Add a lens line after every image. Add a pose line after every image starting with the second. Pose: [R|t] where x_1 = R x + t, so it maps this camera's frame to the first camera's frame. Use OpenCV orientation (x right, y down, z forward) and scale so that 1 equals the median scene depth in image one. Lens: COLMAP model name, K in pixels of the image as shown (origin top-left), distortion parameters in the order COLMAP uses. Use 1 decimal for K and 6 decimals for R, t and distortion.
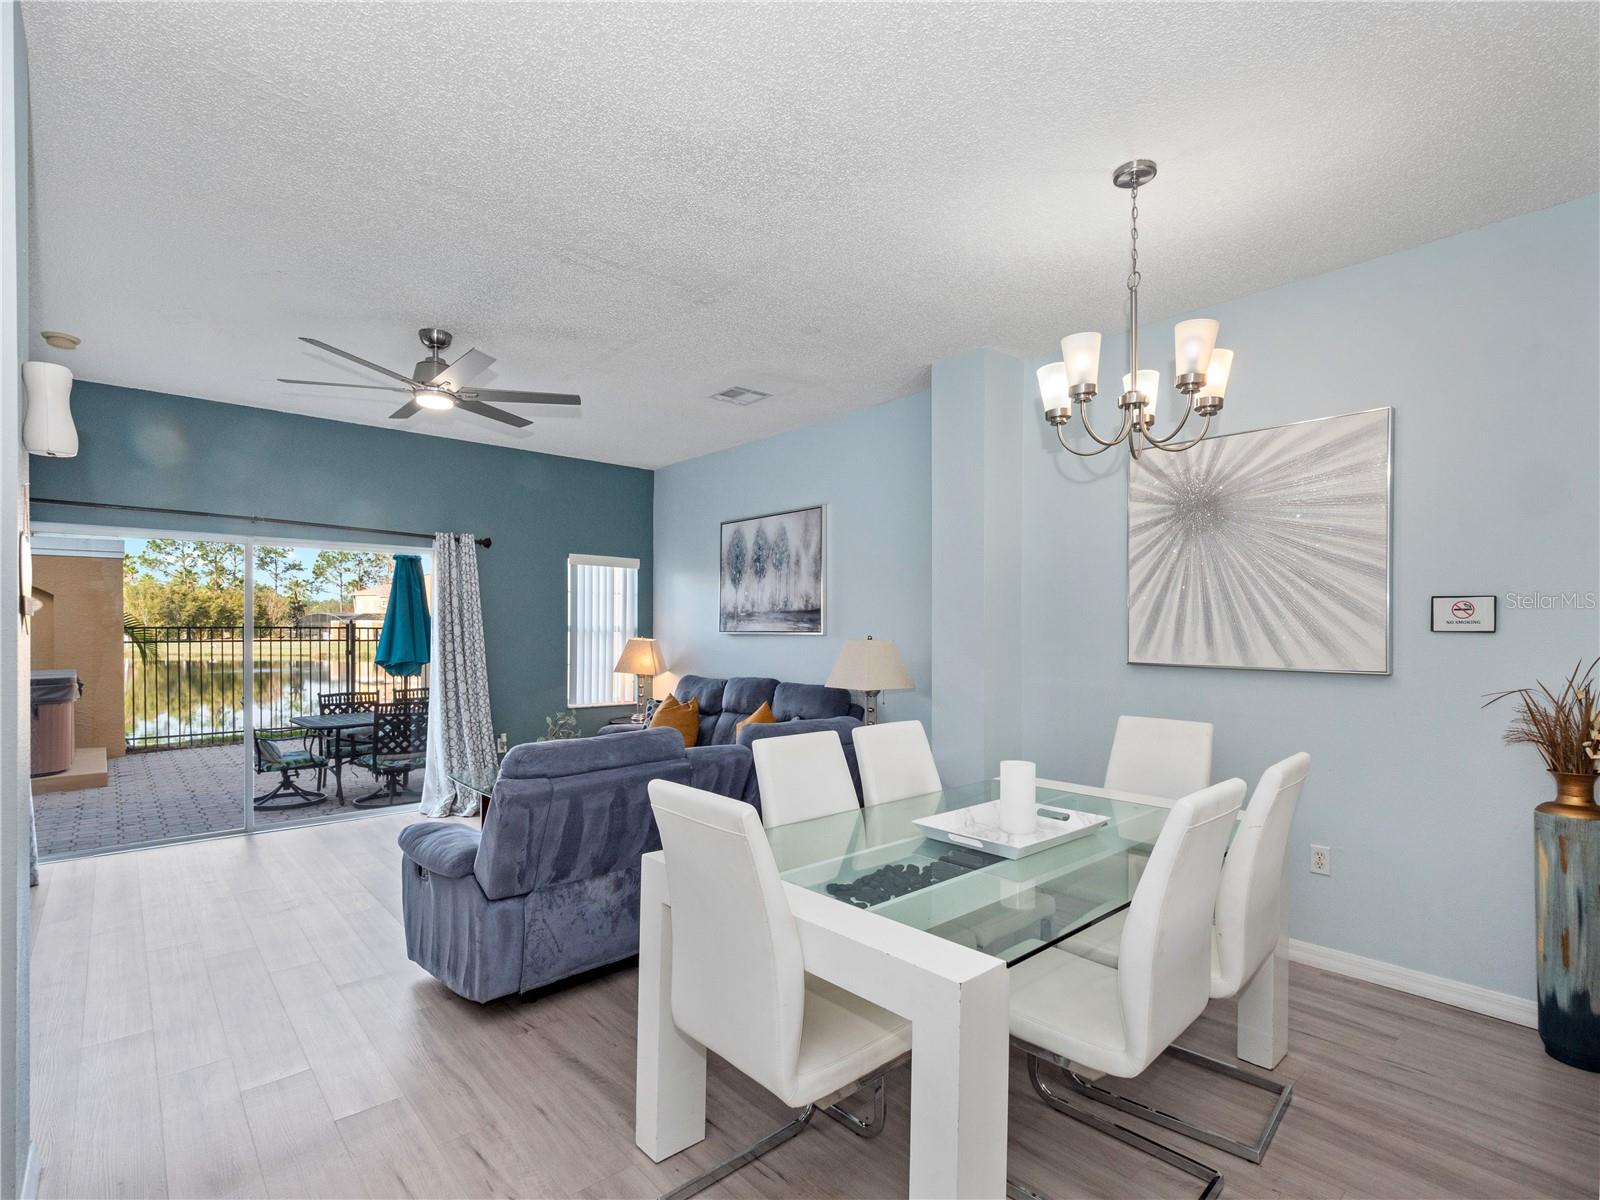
lens RADIAL K [[772.2, 0, 791.3], [0, 772.2, 626.8], [0, 0, 1]] dist [-0.002321, -0.000835]
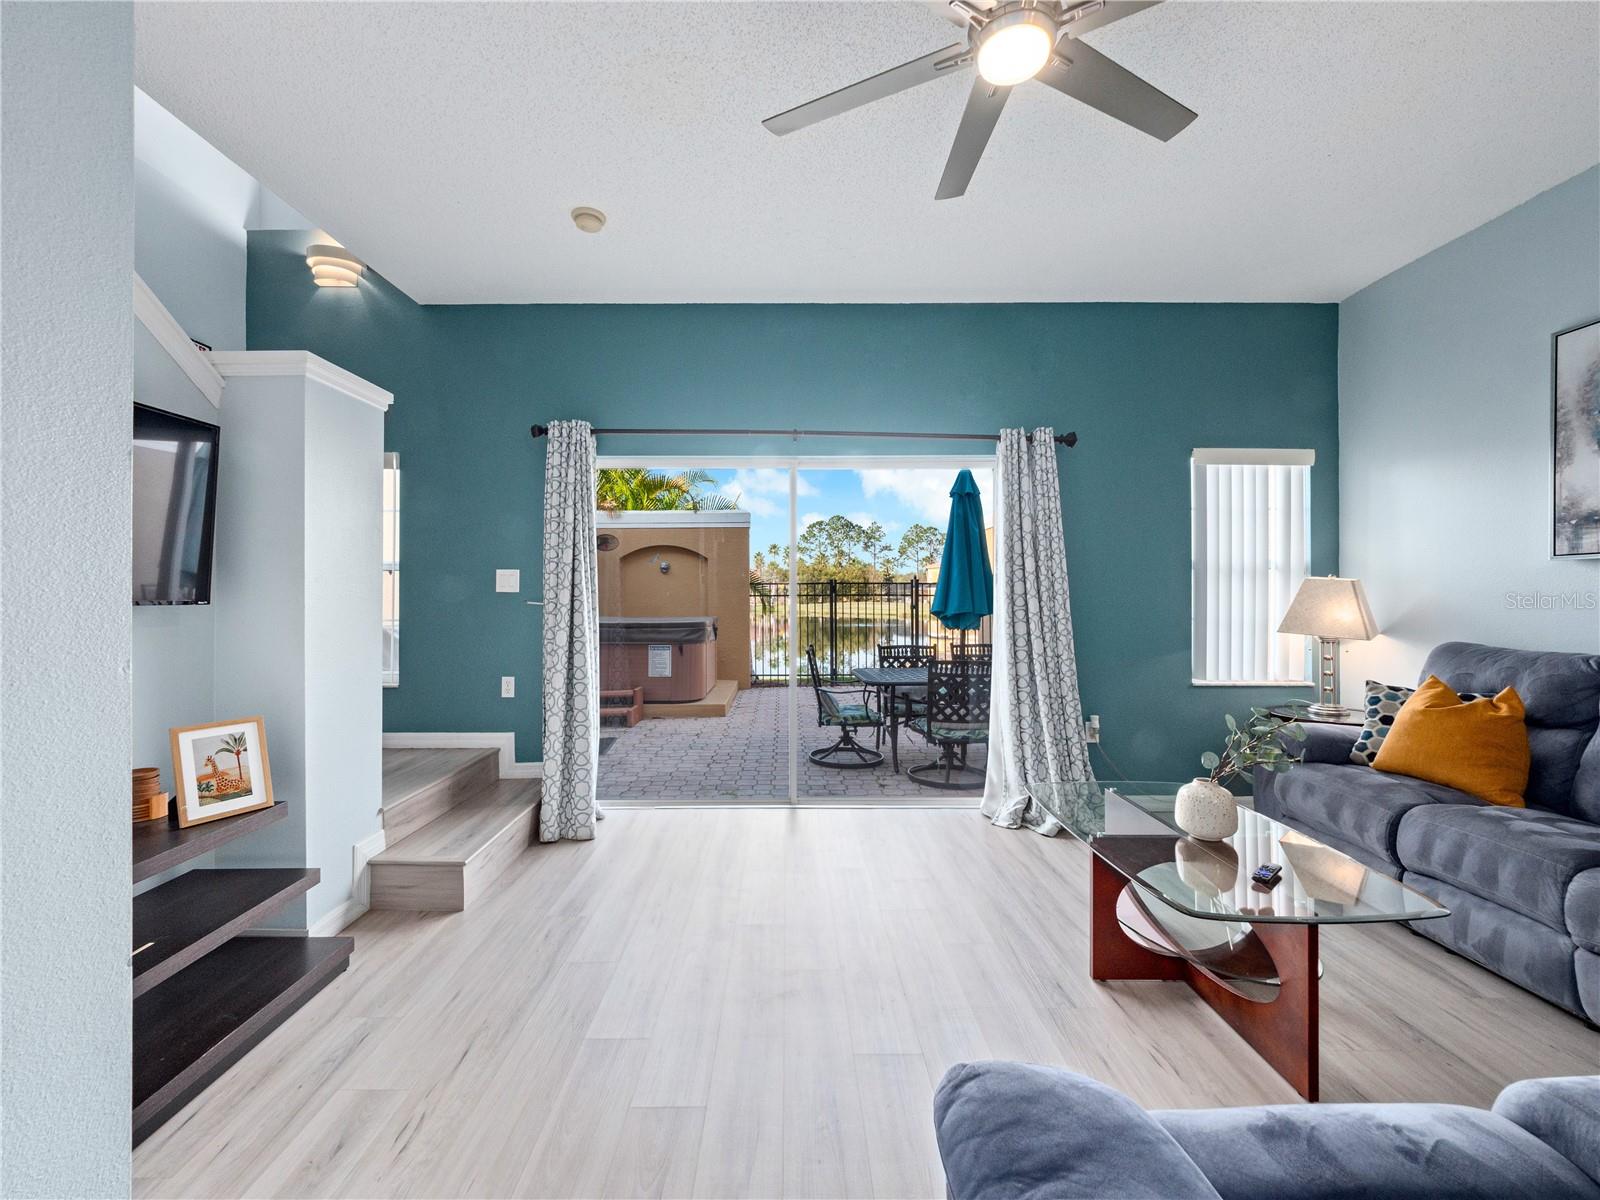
lens RADIAL K [[670.1, 0, 792.7], [0, 670.1, 600.9], [0, 0, 1]] dist [-0.000320, -0.000558]
pose [[0.755566, 0.002044, -0.655069, -0.169713], [0.004604, 0.999954, 0.008431, 0.027590], [0.655056, -0.009386, 0.755522, 0.342537]]
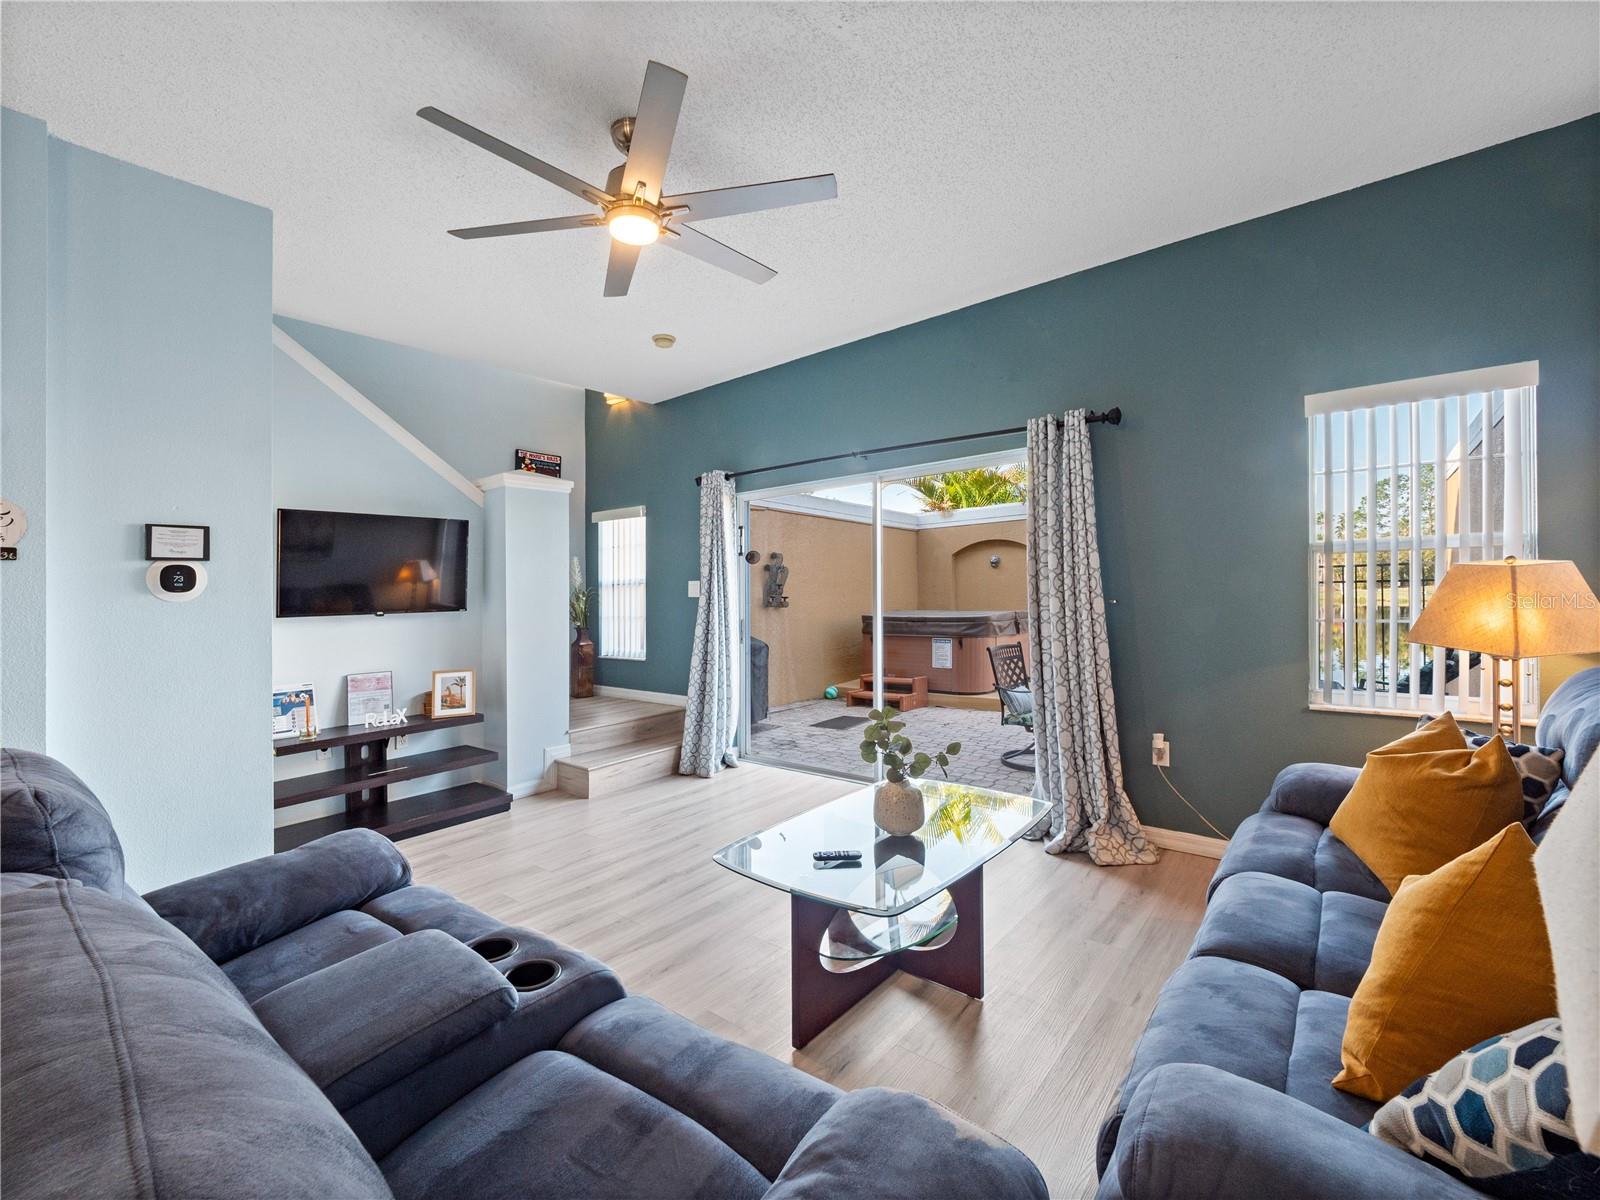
lens RADIAL K [[690.2, 0, 801.3], [0, 690.2, 588.9], [0, 0, 1]] dist [0.000373, -0.000330]
pose [[0.157119, -0.009563, -0.987533, 0.098588], [0.028135, 0.999591, -0.005204, 0.021819], [0.987179, -0.026967, 0.157324, 0.604260]]
